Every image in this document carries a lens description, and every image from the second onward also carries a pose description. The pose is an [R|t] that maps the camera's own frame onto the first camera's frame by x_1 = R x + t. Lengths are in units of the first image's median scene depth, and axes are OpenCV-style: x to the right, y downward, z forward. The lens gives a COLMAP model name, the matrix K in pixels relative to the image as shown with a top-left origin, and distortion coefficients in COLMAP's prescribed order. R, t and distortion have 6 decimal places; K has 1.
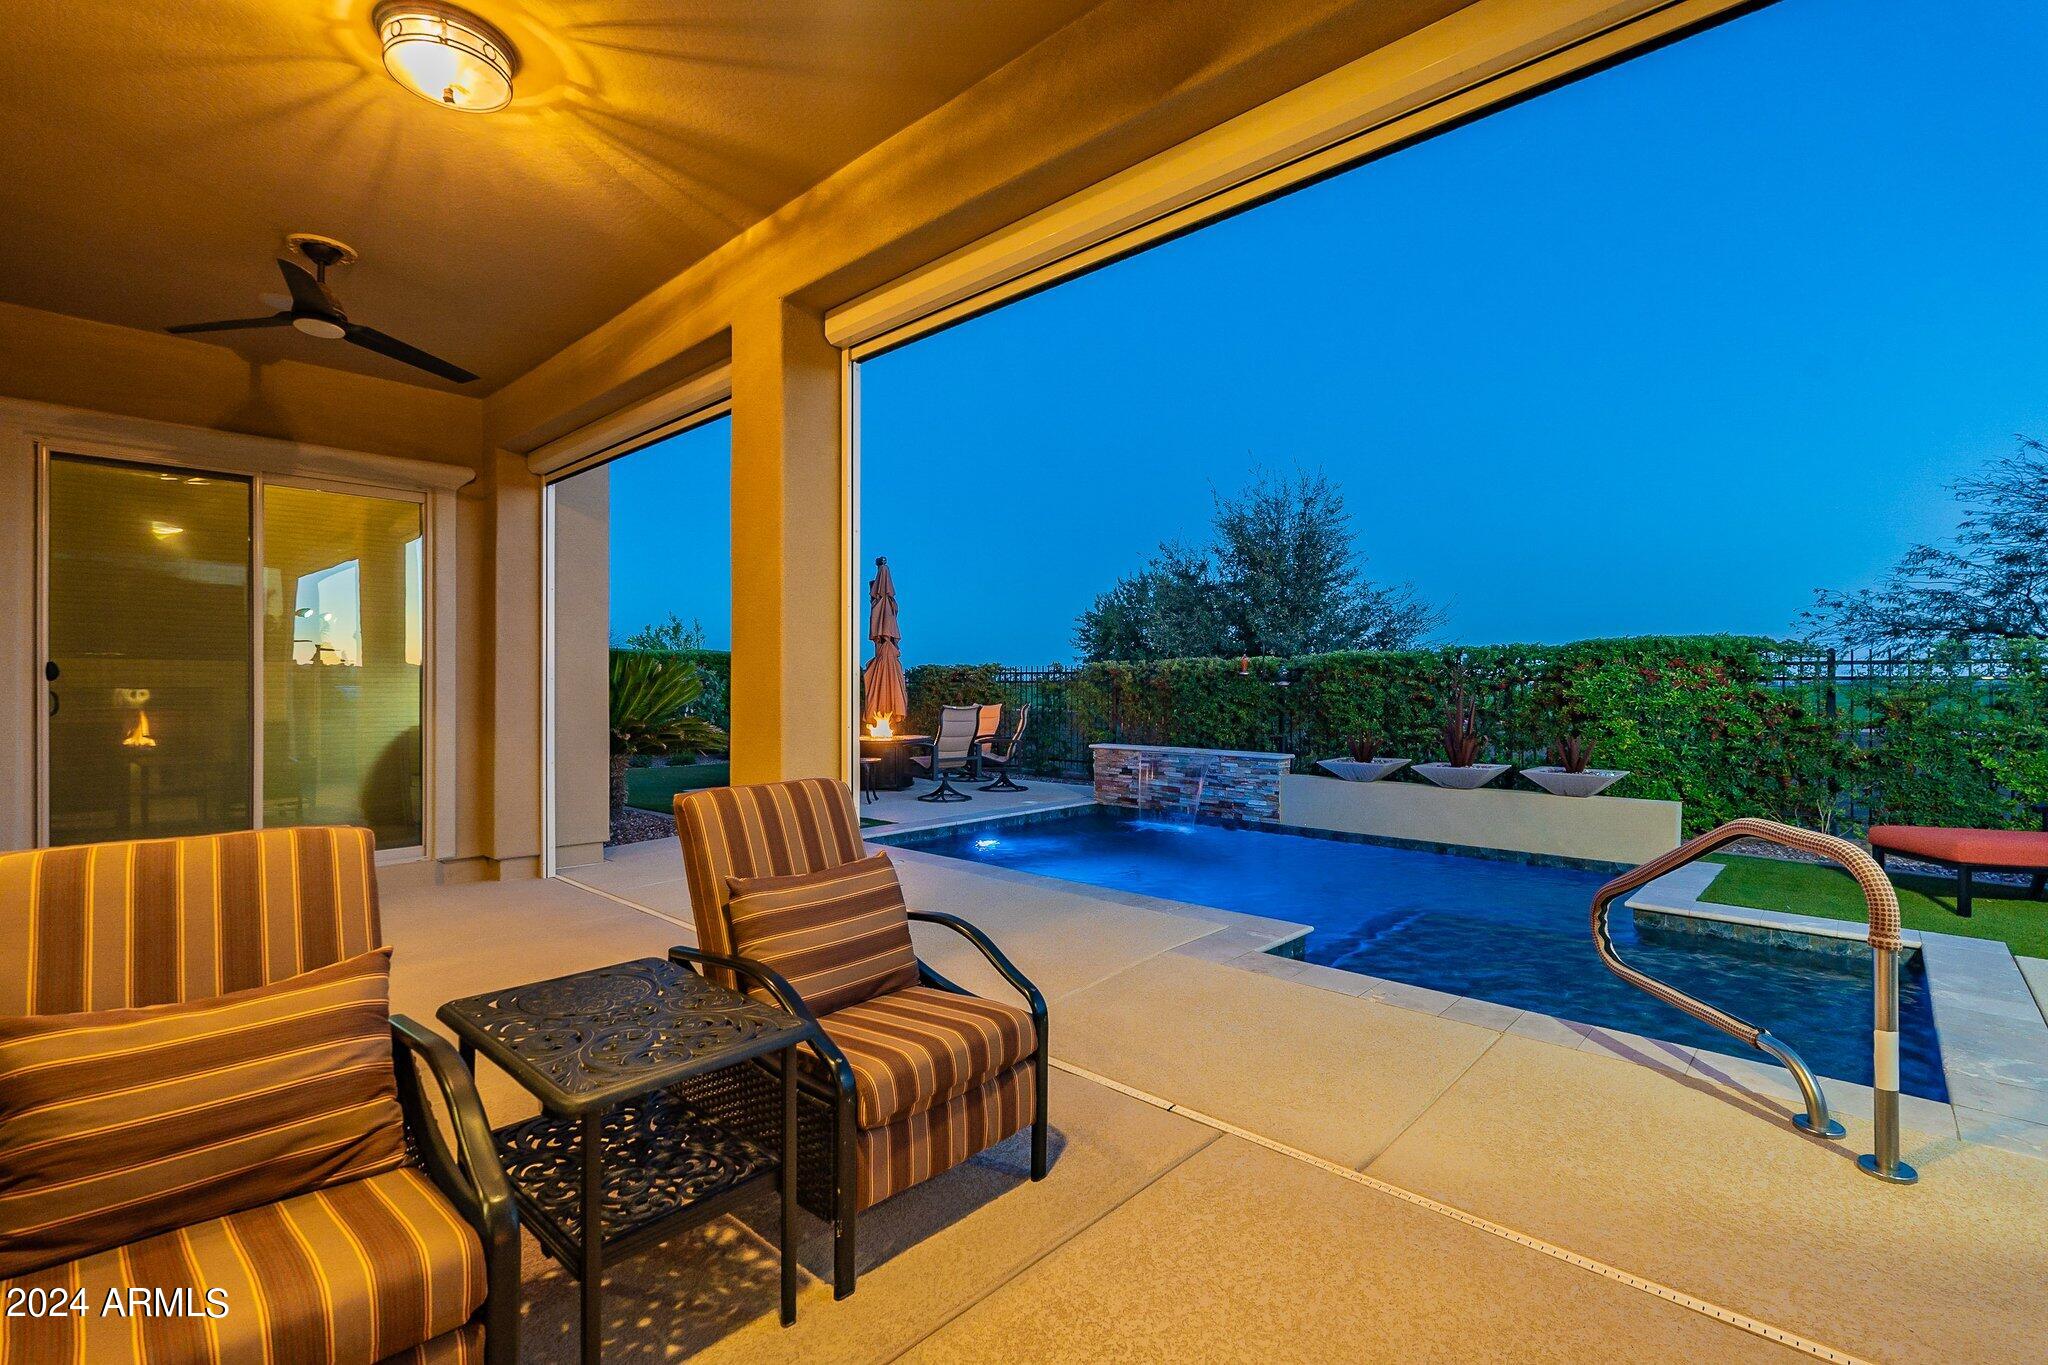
lens RADIAL K [[914.2, 0, 1018.5], [0, 914.2, 684.3], [0, 0, 1]] dist [-0.001109, 0.000232]
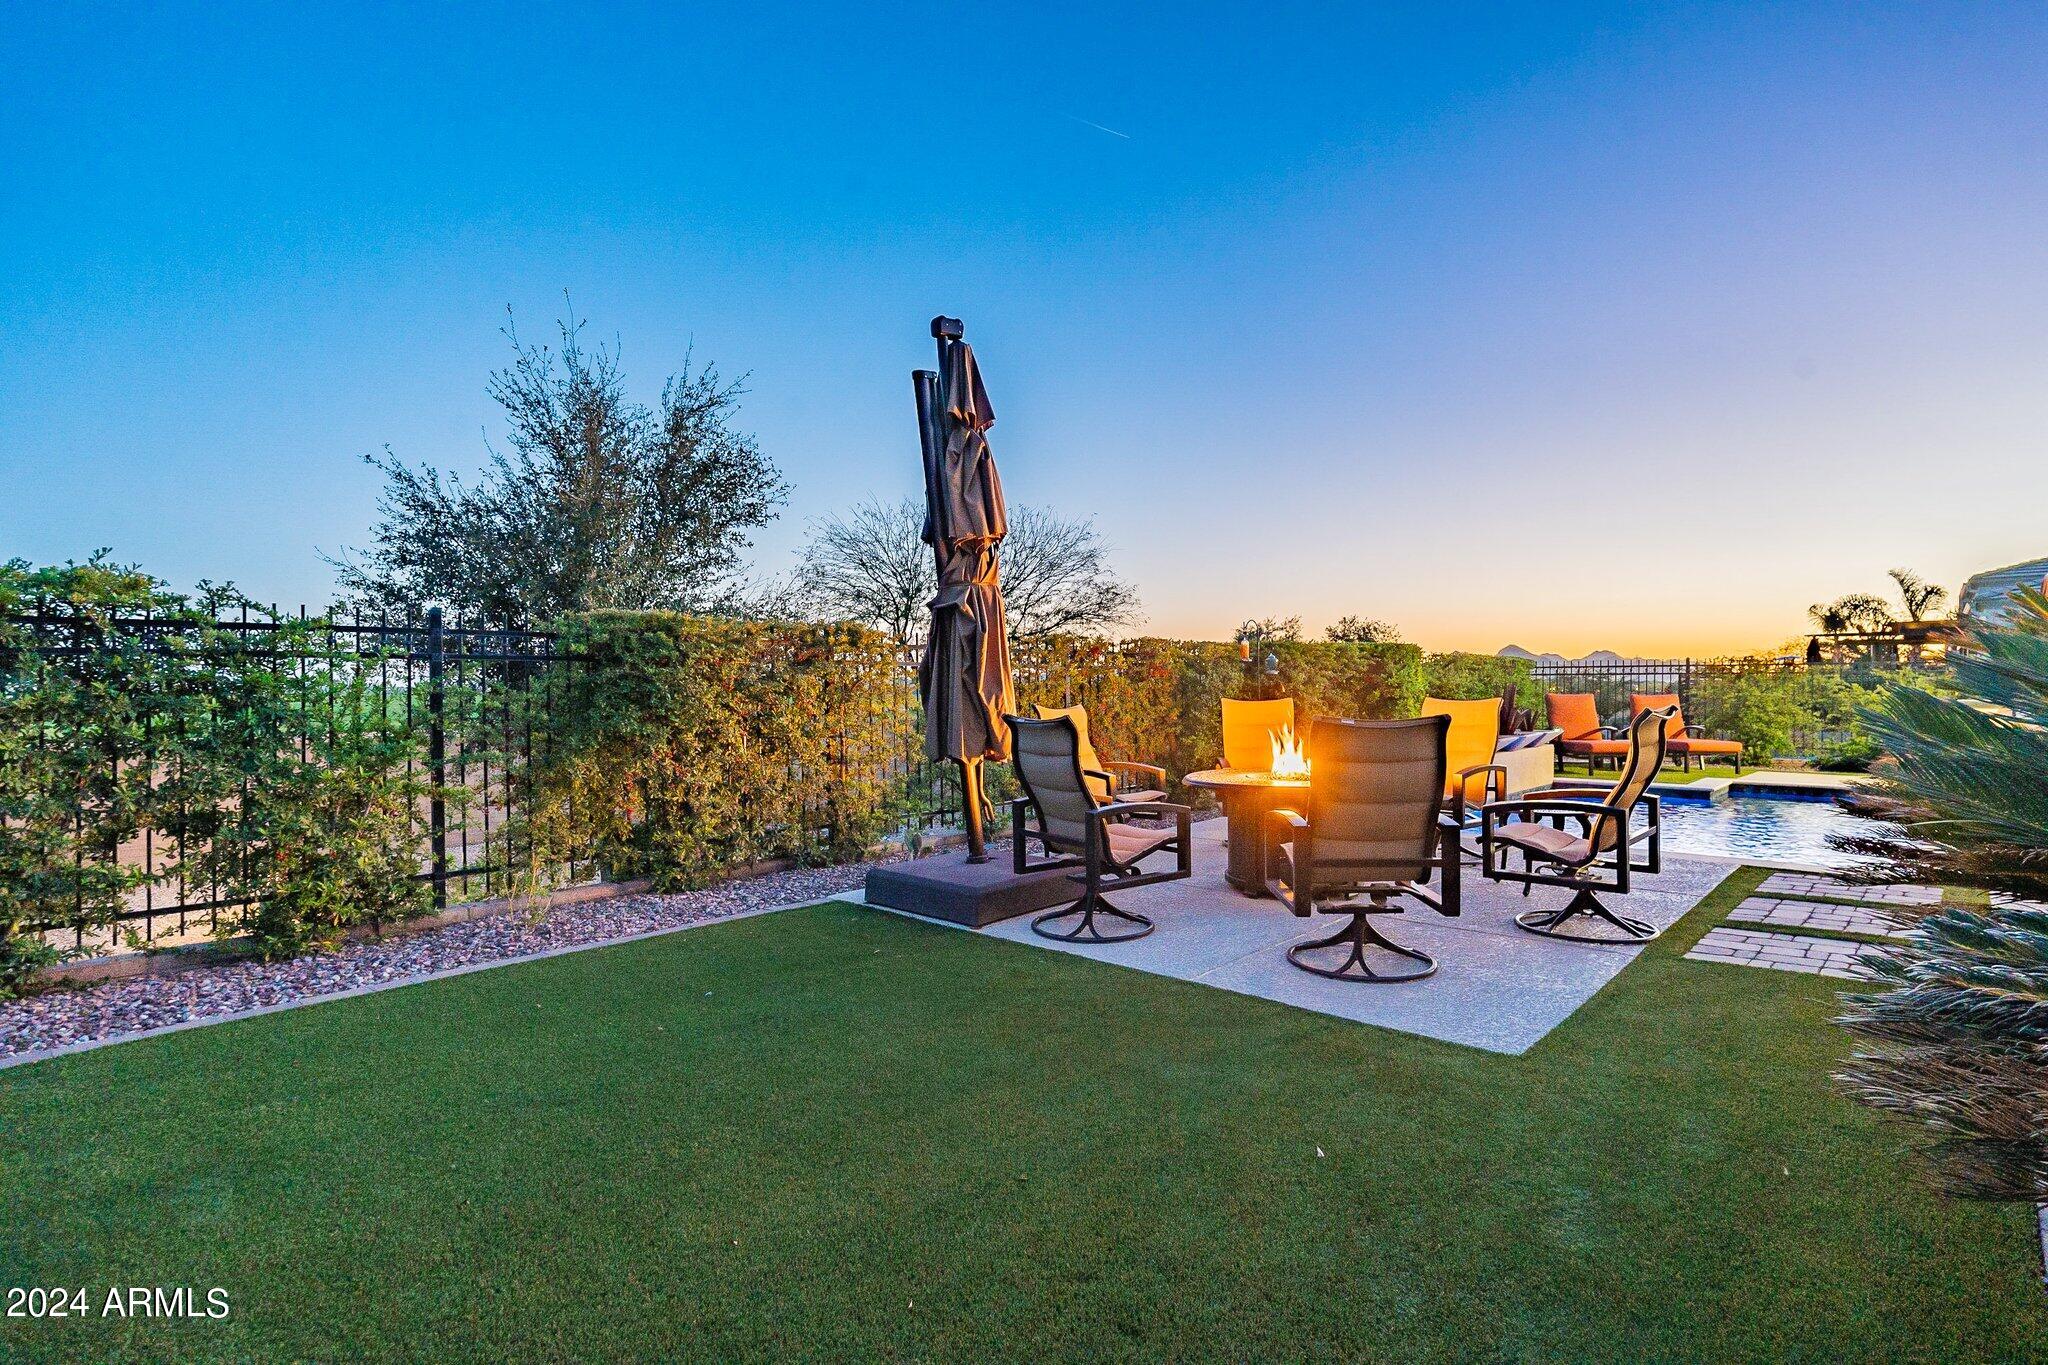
lens RADIAL K [[990.2, 0, 1024.0], [0, 990.2, 682.5], [0, 0, 1]] dist [0.004285, 0.000609]
pose [[0.004295, 0.002637, 0.999987, -0.856777], [0.003525, 0.999990, -0.002652, 0.012701], [-0.999985, 0.003536, 0.004285, 1.492025]]
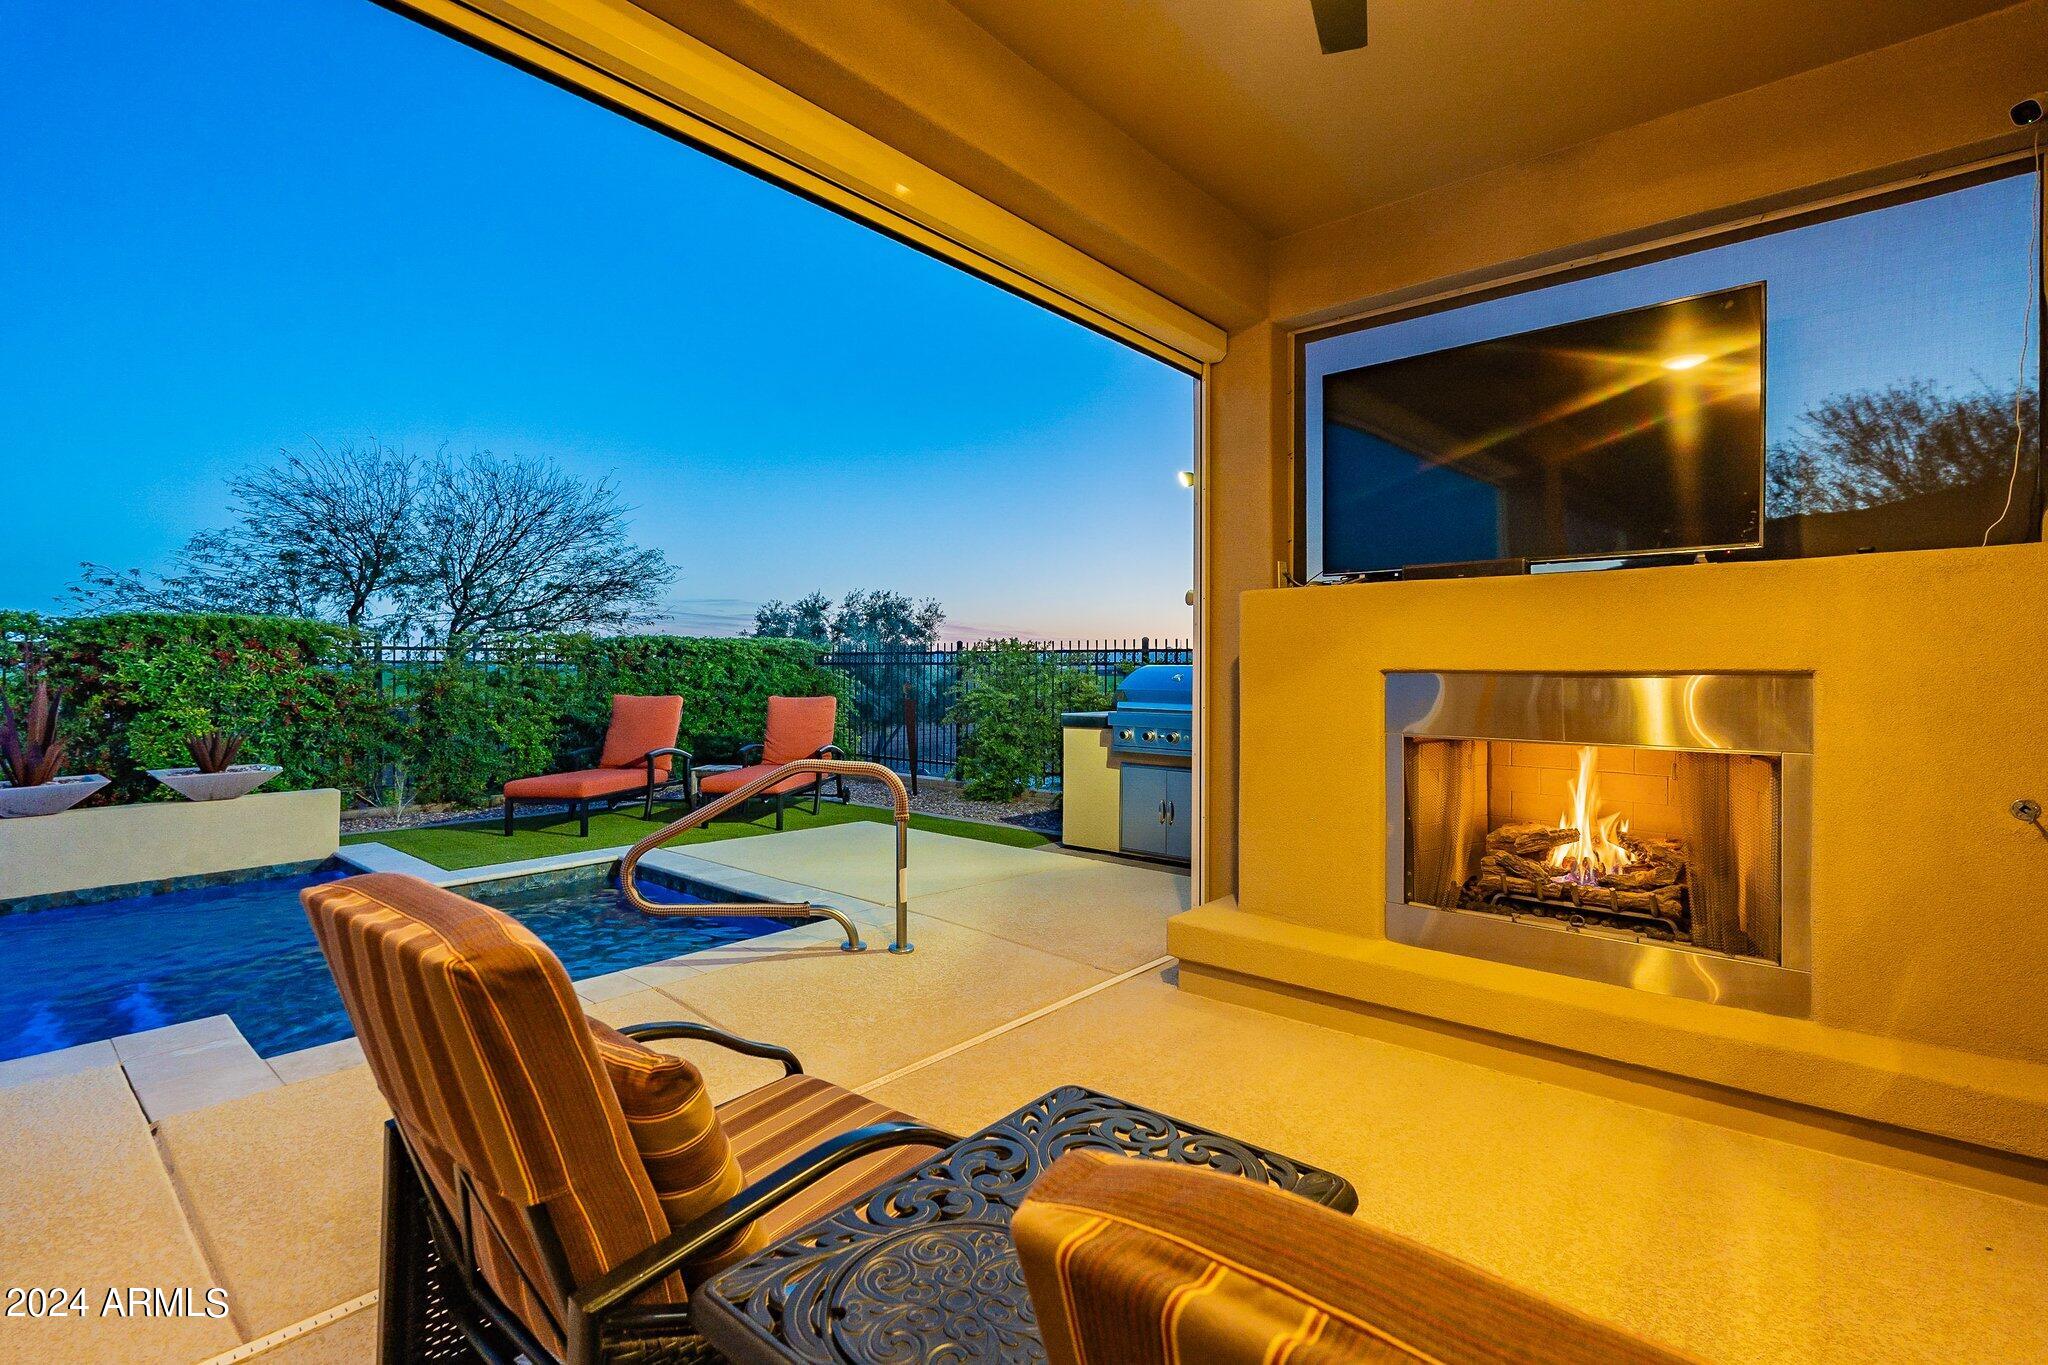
lens RADIAL K [[935.8, 0, 1020.8], [0, 935.8, 668.0], [0, 0, 1]] dist [-0.000590, -0.000262]
pose [[-0.036504, 0.000145, 0.999333, -0.229013], [0.000003, 1.000000, -0.000145, 0.000644], [-0.999333, -0.000003, -0.036504, 0.233291]]
